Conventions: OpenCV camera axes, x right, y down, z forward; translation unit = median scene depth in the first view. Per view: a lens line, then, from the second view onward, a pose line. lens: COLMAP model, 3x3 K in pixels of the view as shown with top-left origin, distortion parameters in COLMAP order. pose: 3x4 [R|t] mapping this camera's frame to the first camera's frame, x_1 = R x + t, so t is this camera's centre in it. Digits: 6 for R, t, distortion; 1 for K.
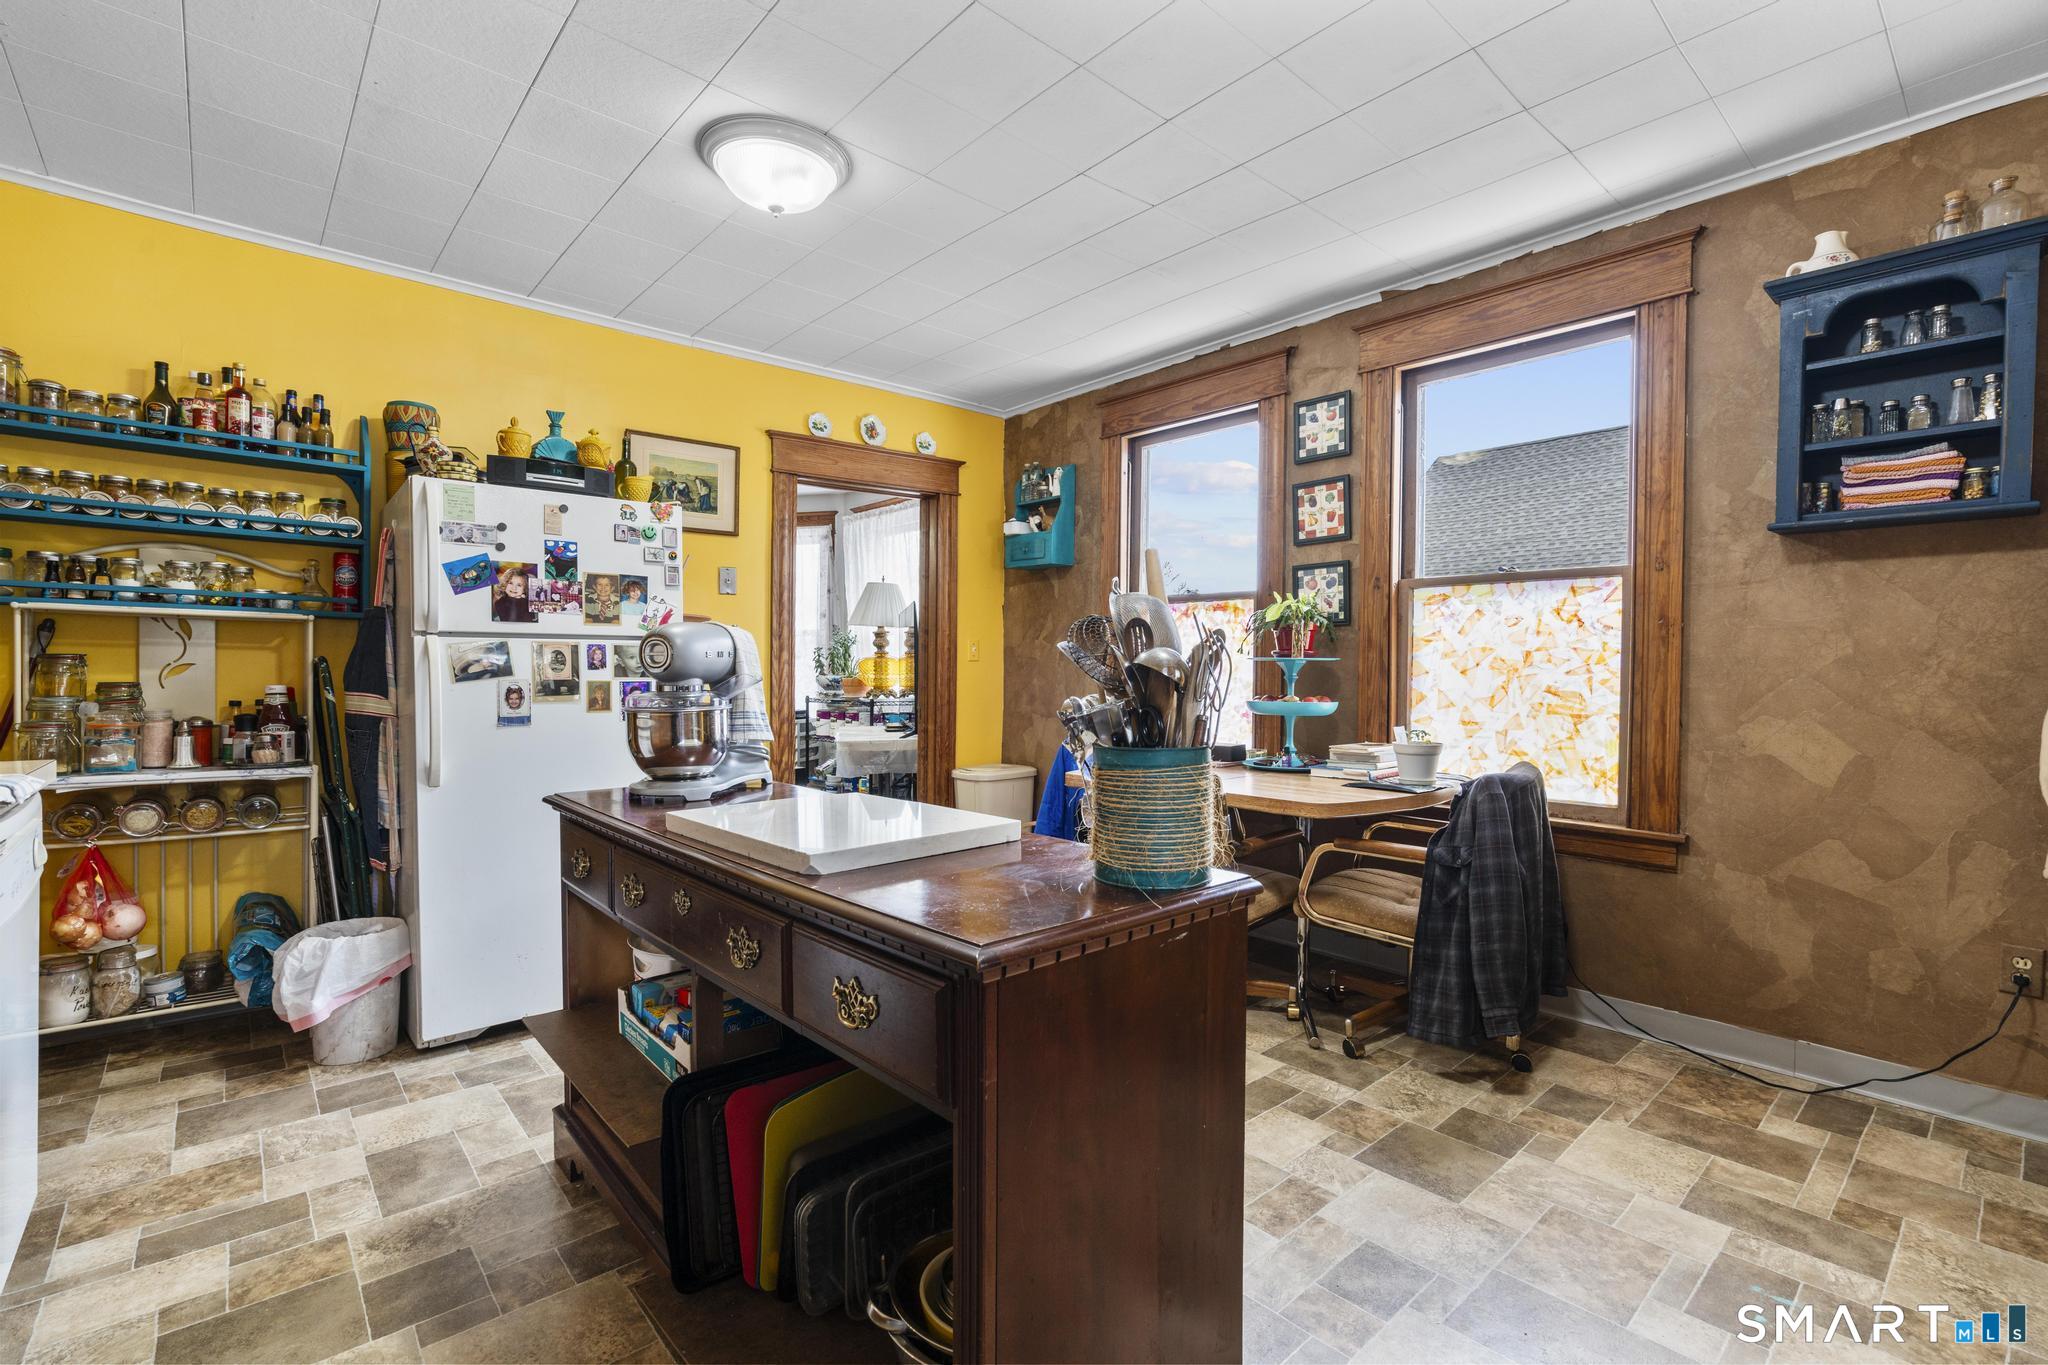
lens RADIAL K [[924.7, 0, 1027.1], [0, 924.7, 684.3], [0, 0, 1]] dist [-0.008212, 0.004663]
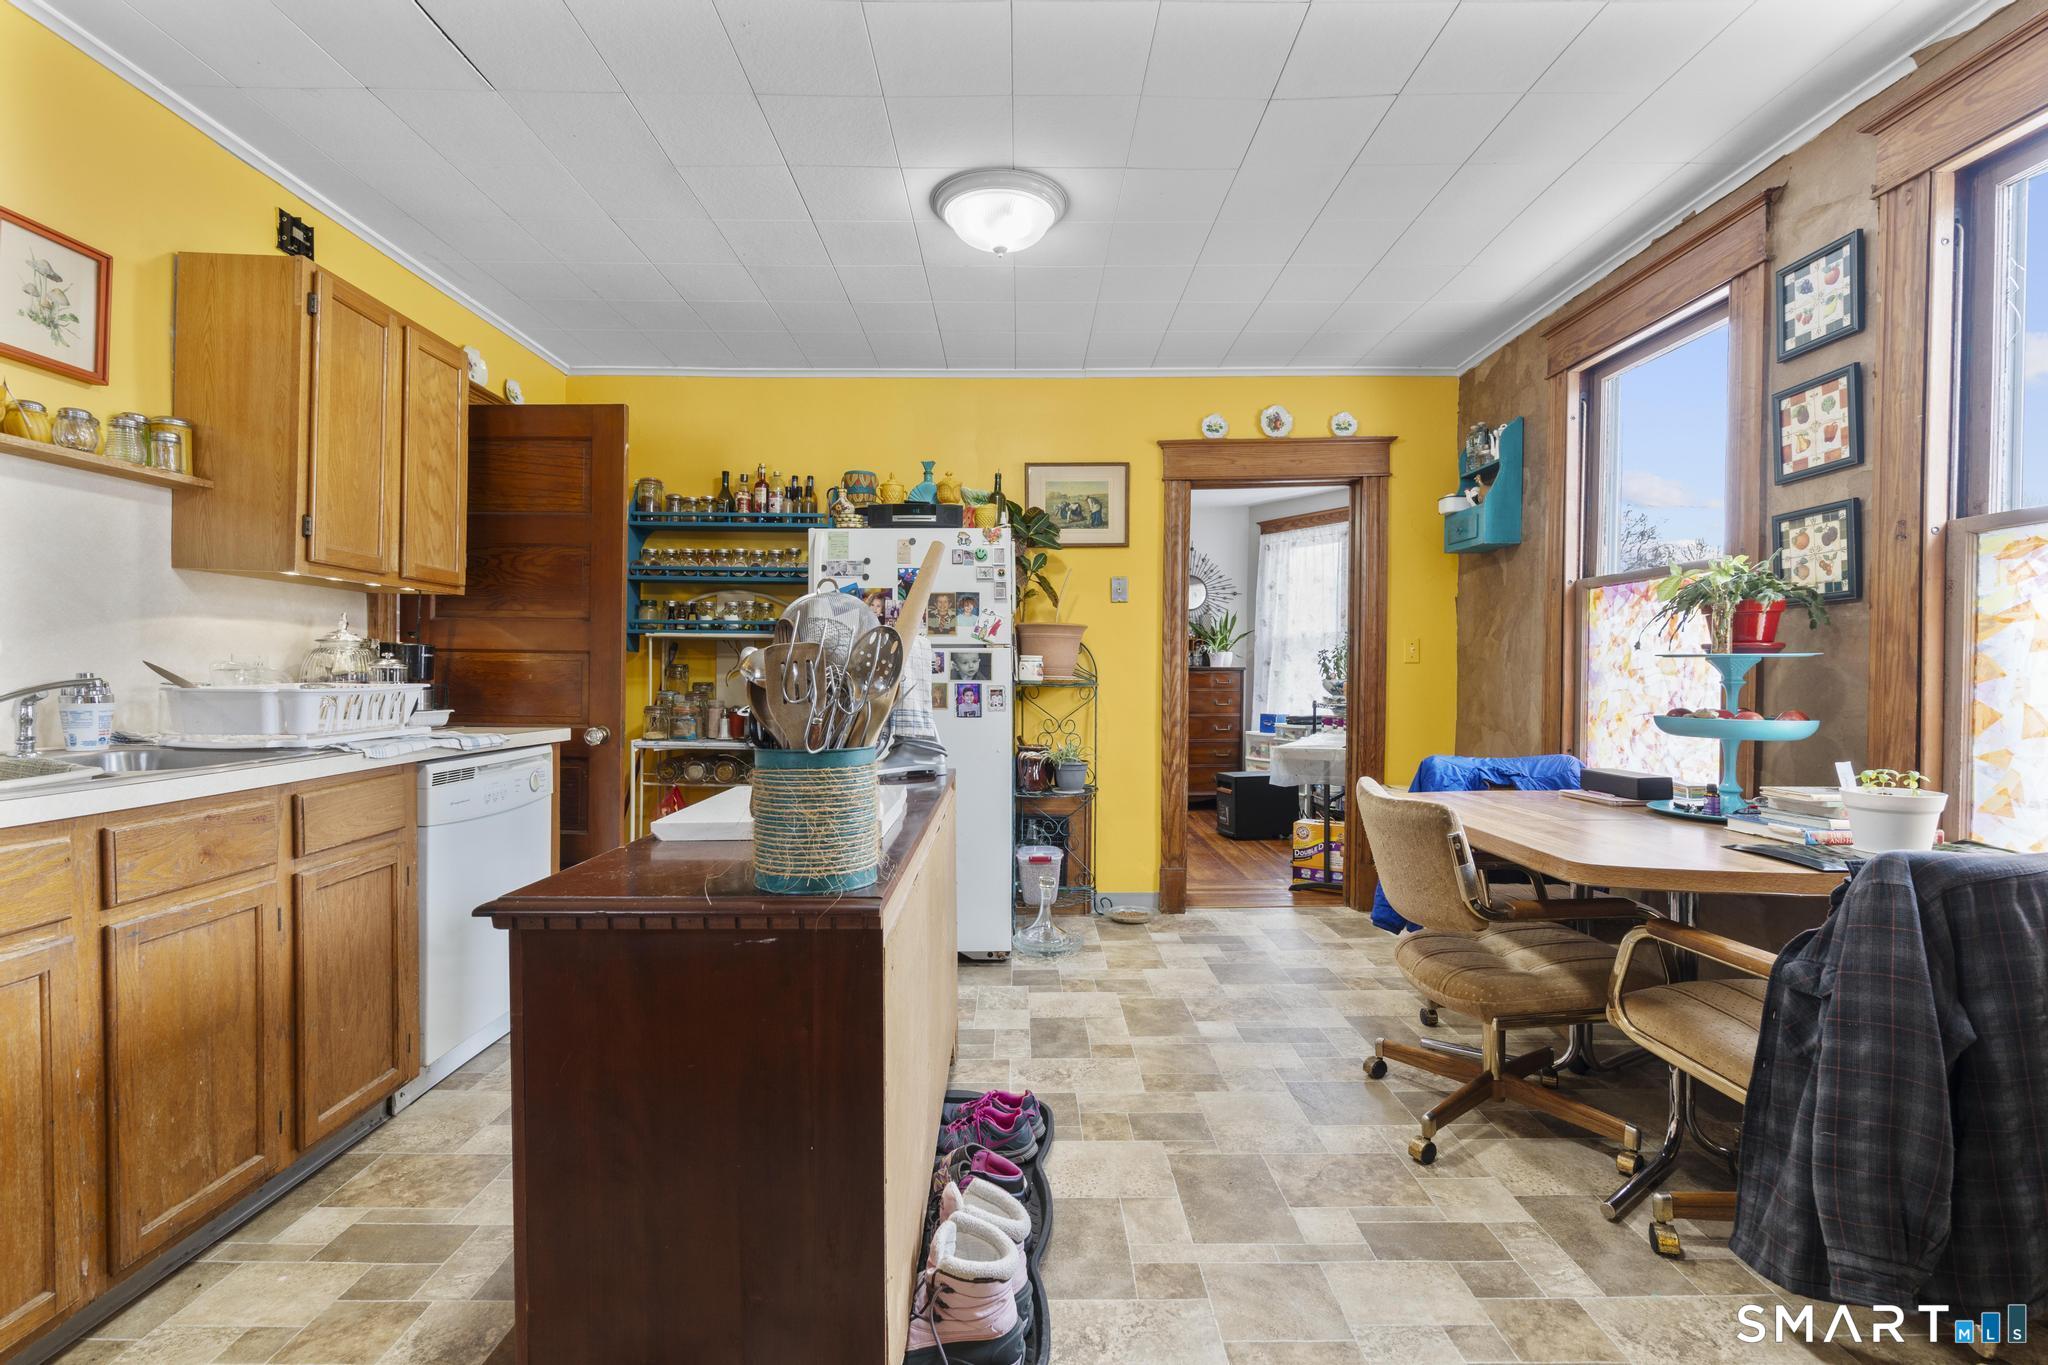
lens RADIAL K [[924.7, 0, 1016.3], [0, 924.7, 684.2], [0, 0, 1]] dist [-0.008212, 0.004663]
pose [[0.747443, 0.005045, -0.664307, 0.337021], [-0.008657, 0.999960, -0.002146, -0.000187], [0.664270, 0.007355, 0.747457, 0.145275]]
